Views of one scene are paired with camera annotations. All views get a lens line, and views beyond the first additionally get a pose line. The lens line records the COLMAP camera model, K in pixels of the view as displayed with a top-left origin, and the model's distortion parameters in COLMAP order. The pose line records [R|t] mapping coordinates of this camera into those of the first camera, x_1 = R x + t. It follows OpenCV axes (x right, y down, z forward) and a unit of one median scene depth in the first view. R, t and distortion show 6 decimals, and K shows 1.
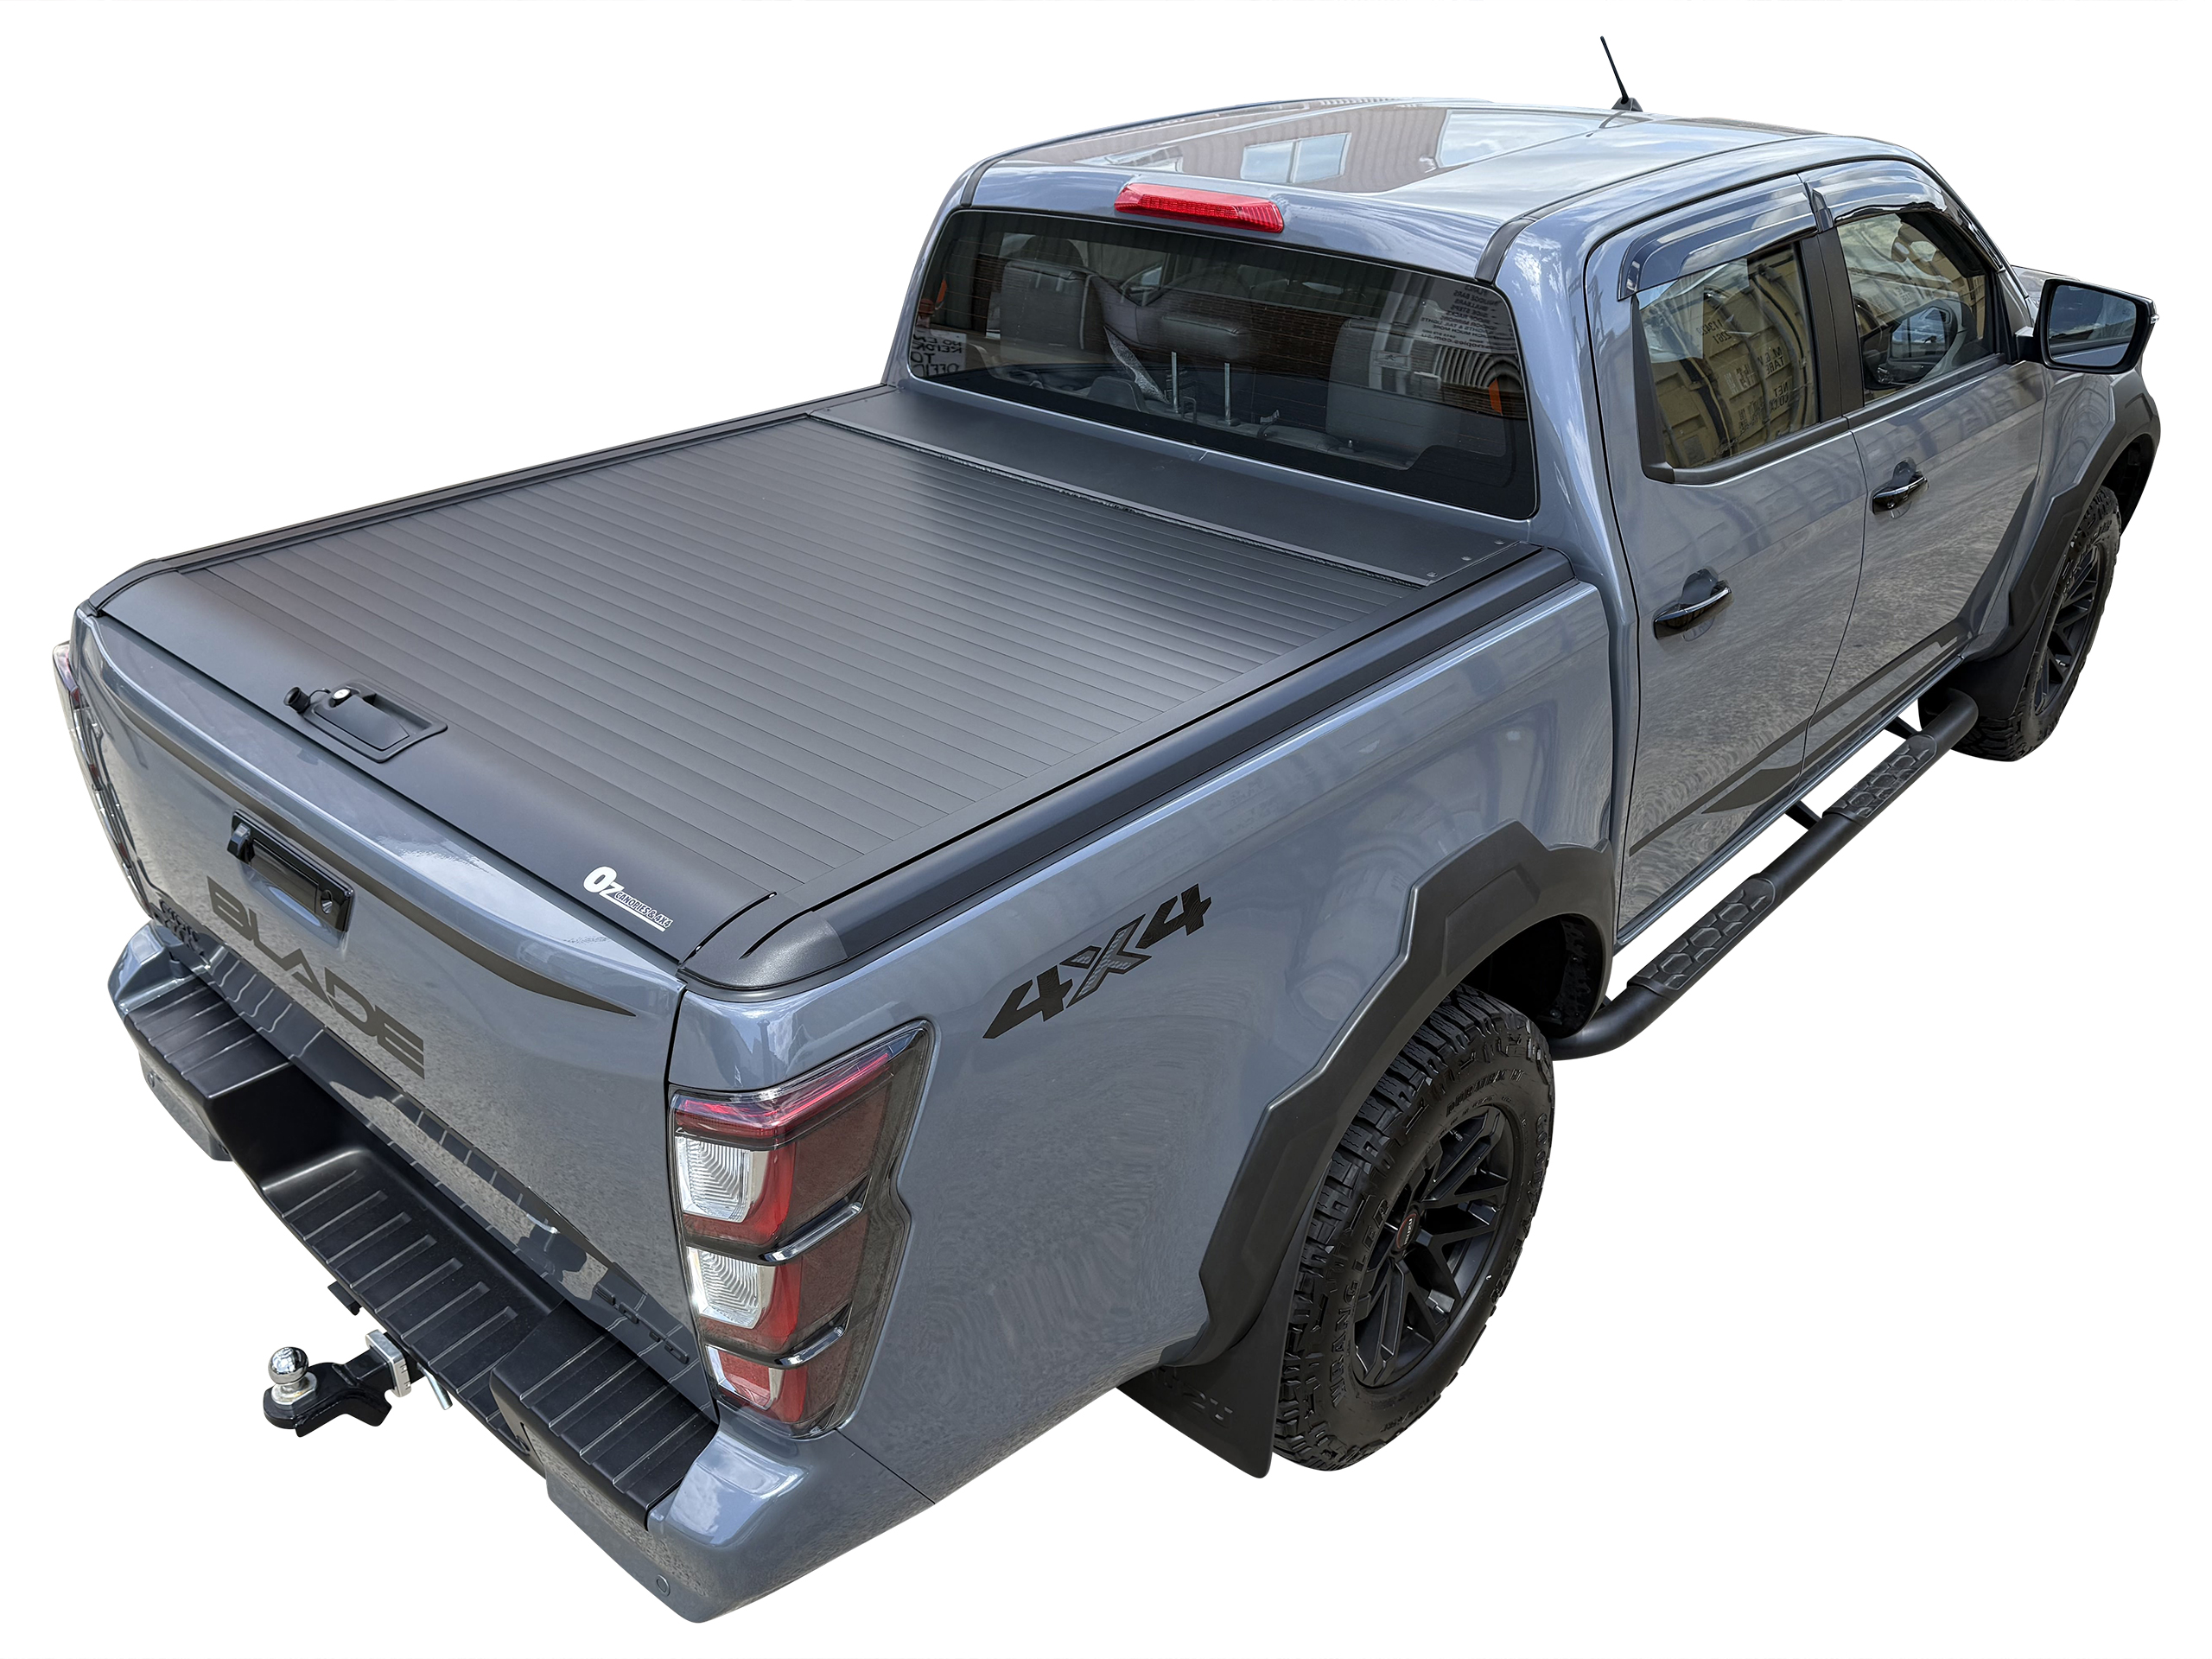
lens RADIAL K [[1546.8, 0, 1143.9], [0, 1546.8, 826.8], [0, 0, 1]] dist [0.003590, 0.002400]
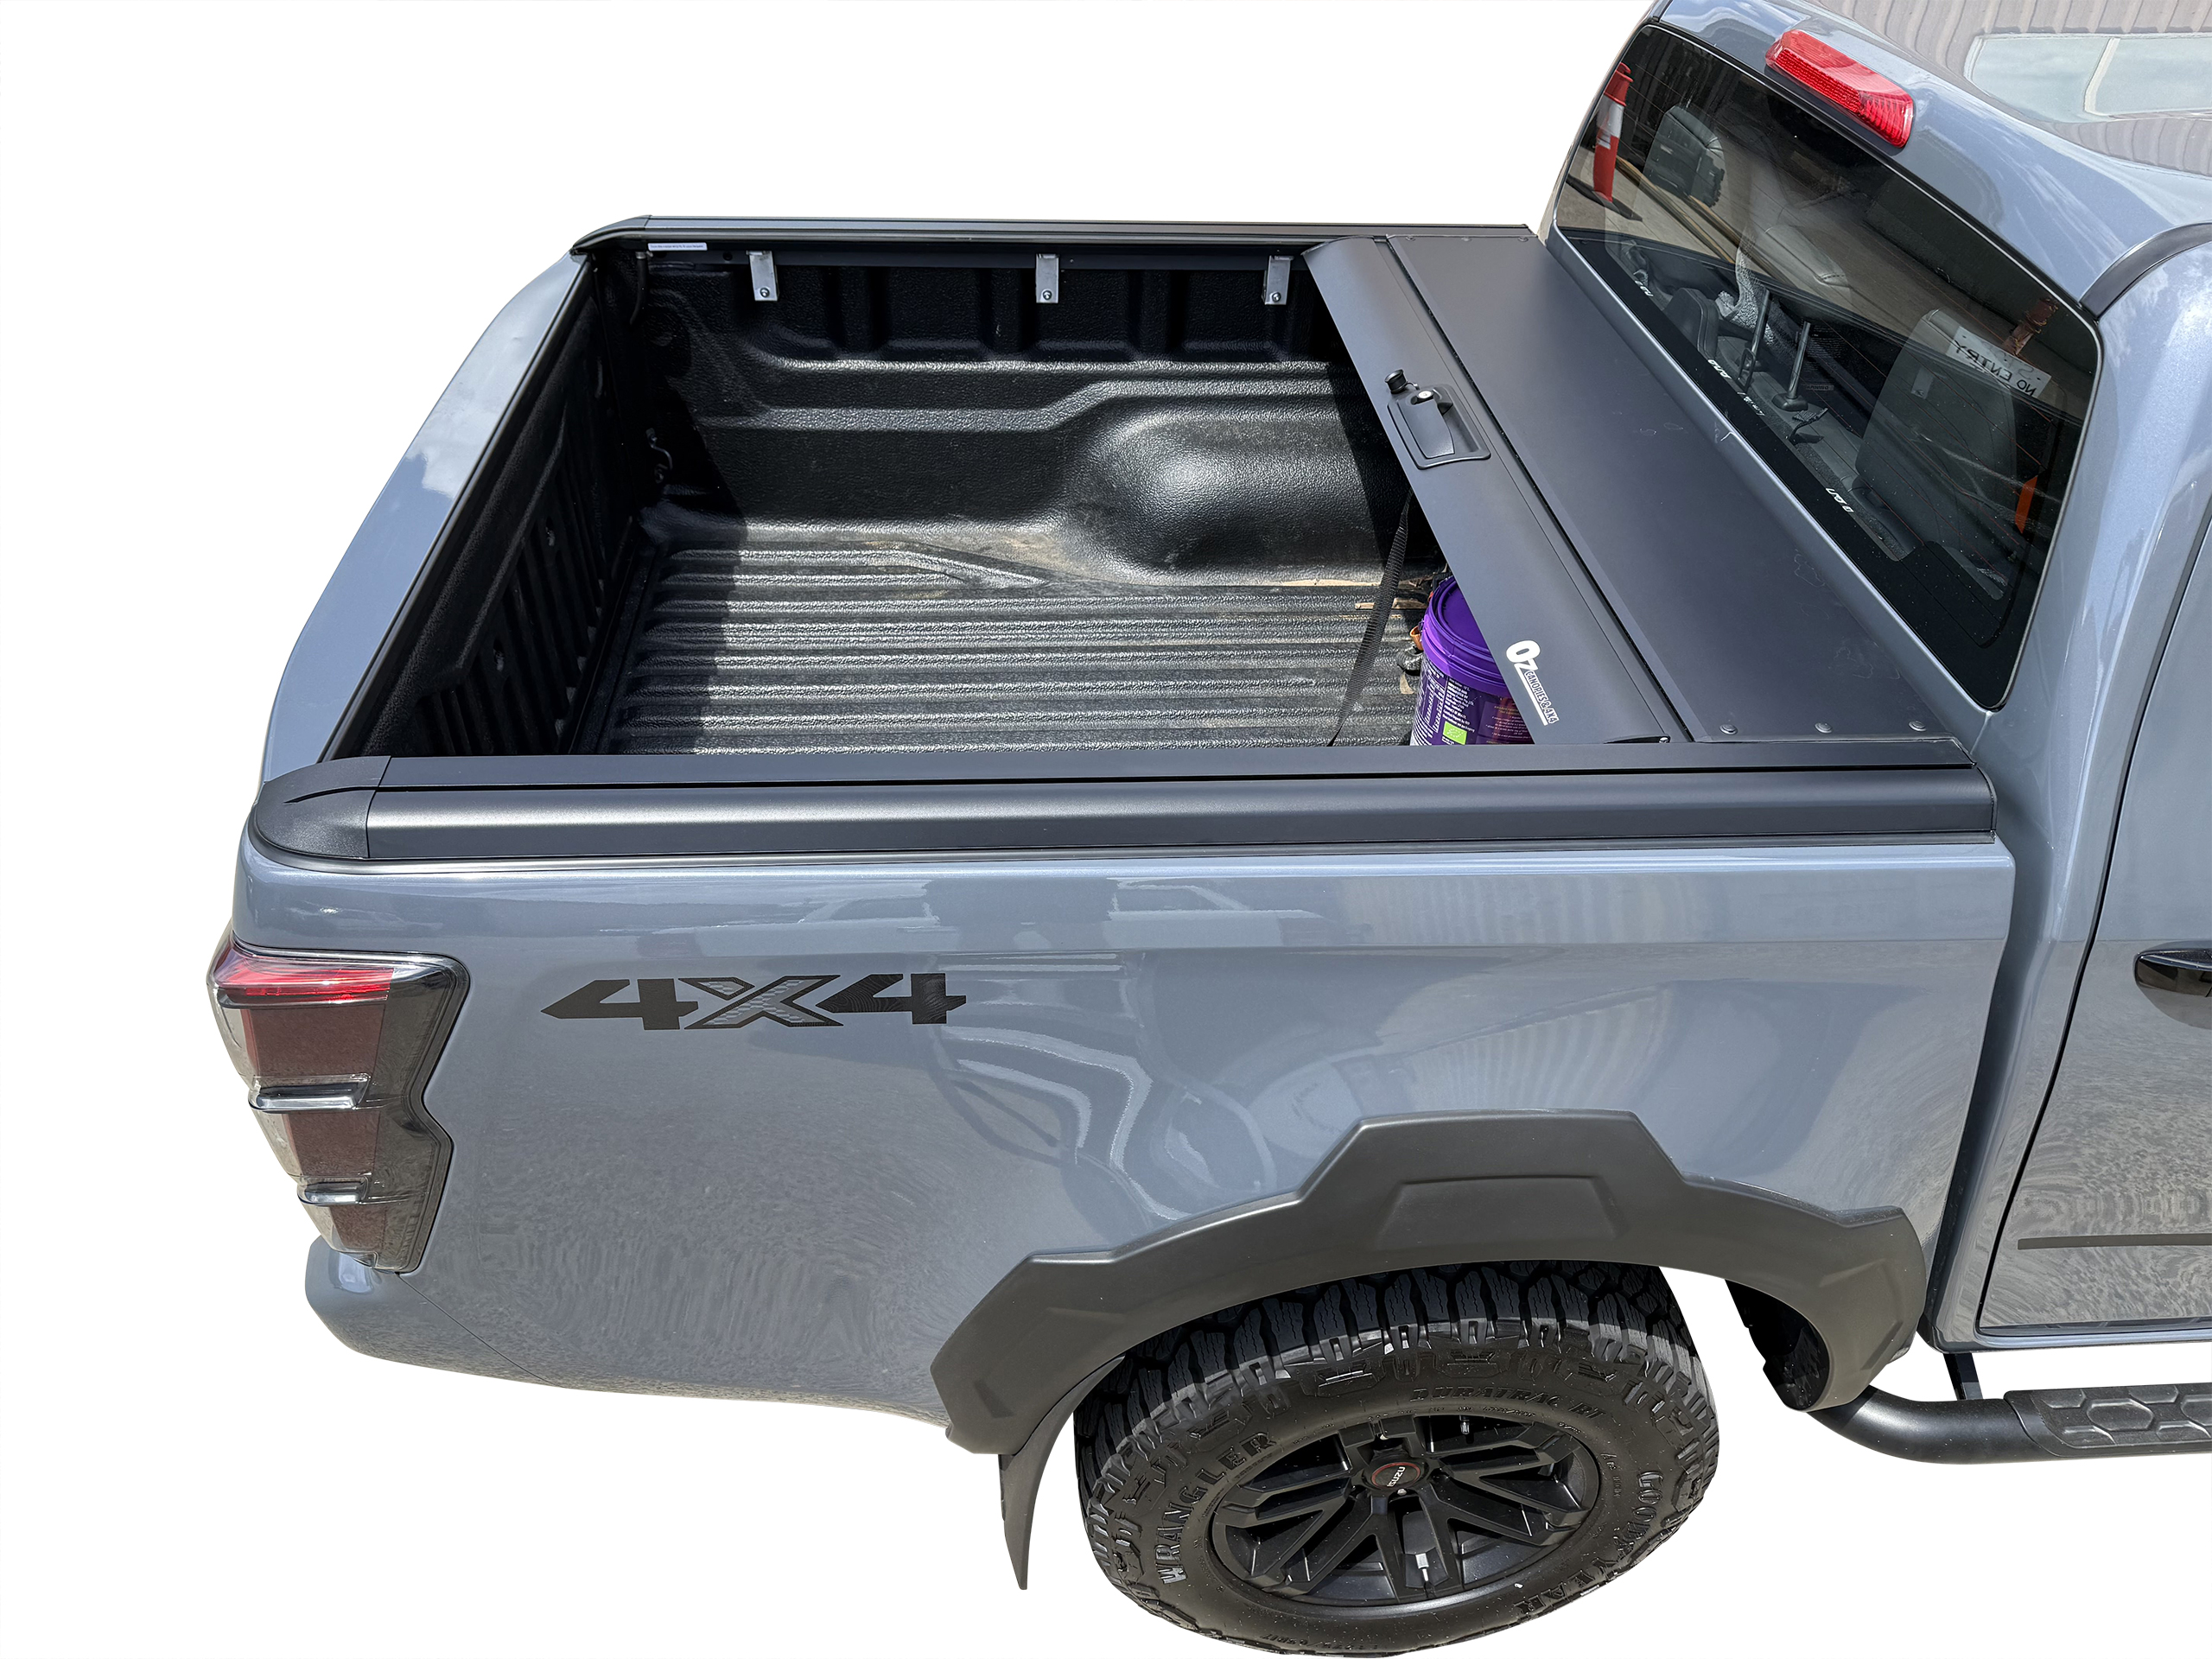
lens RADIAL K [[1563.9, 0, 1101.1], [0, 1563.9, 891.1], [0, 0, 1]] dist [0.000700, -0.000517]
pose [[0.745683, 0.464968, -0.477245, 0.377130], [-0.378272, 0.885061, 0.271252, -0.203167], [0.548514, -0.021740, 0.835859, 0.333305]]
